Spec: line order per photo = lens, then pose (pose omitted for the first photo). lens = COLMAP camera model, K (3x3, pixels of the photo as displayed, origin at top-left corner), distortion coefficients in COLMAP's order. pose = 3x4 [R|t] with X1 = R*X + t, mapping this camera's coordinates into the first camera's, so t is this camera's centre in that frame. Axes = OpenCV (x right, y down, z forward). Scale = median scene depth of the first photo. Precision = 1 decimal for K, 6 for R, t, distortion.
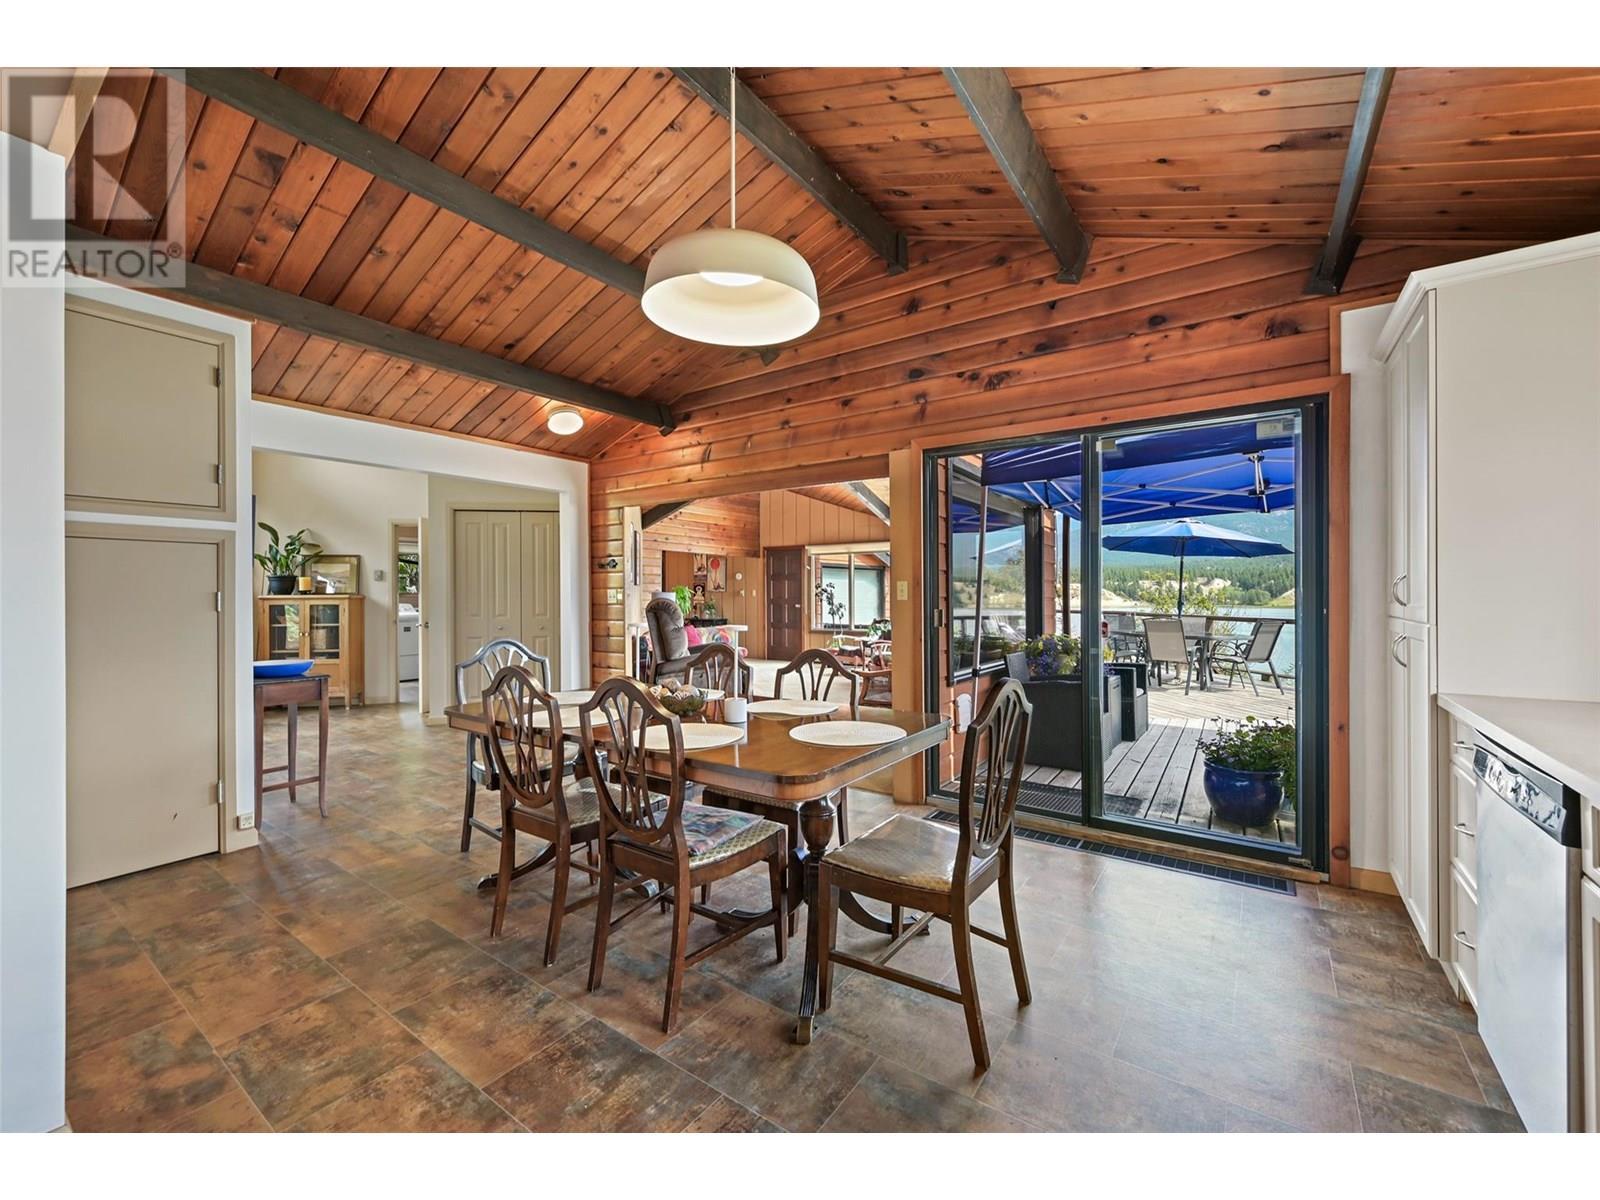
lens RADIAL K [[652.1, 0, 796.1], [0, 652.1, 595.8], [0, 0, 1]] dist [-0.000007, 0.000015]
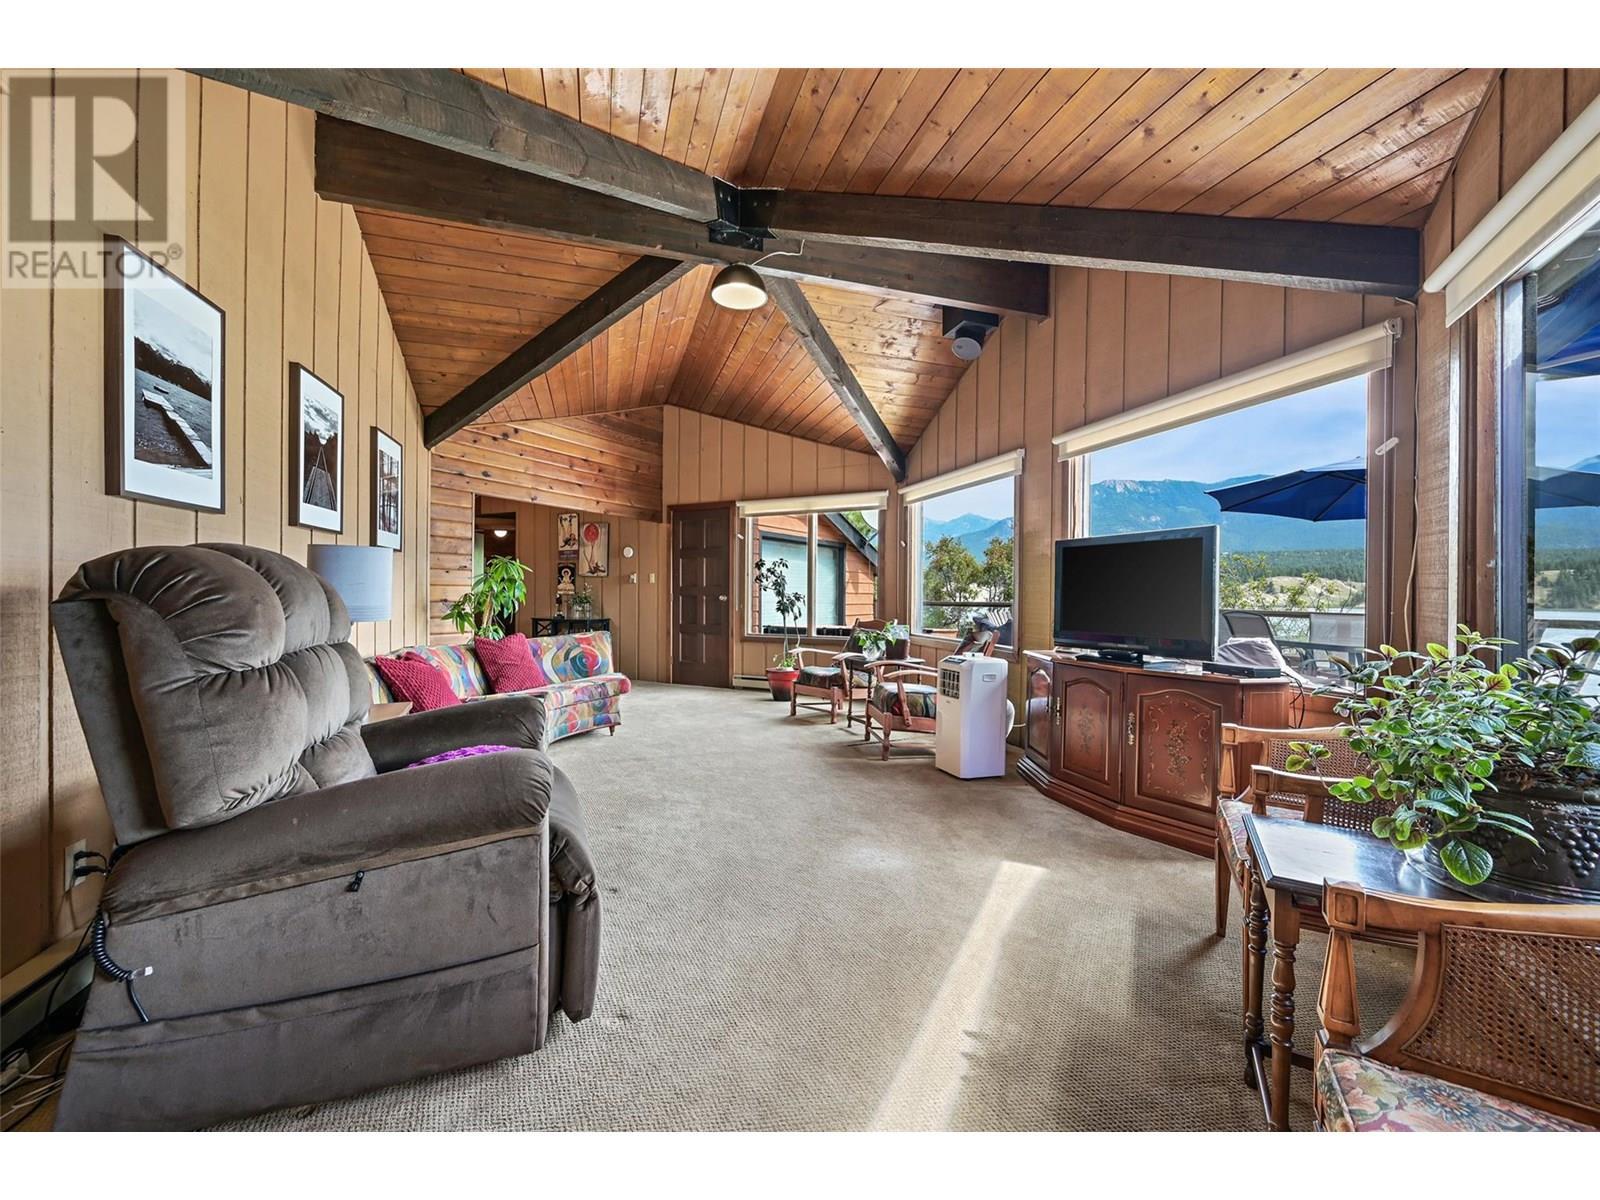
lens RADIAL K [[652.1, 0, 808.1], [0, 652.1, 589.8], [0, 0, 1]] dist [-0.000007, 0.000015]
pose [[0.988161, 0.004354, 0.153359, -0.012998], [-0.003514, 0.999977, -0.005747, 0.011059], [-0.153381, 0.005140, 0.988154, 0.376299]]
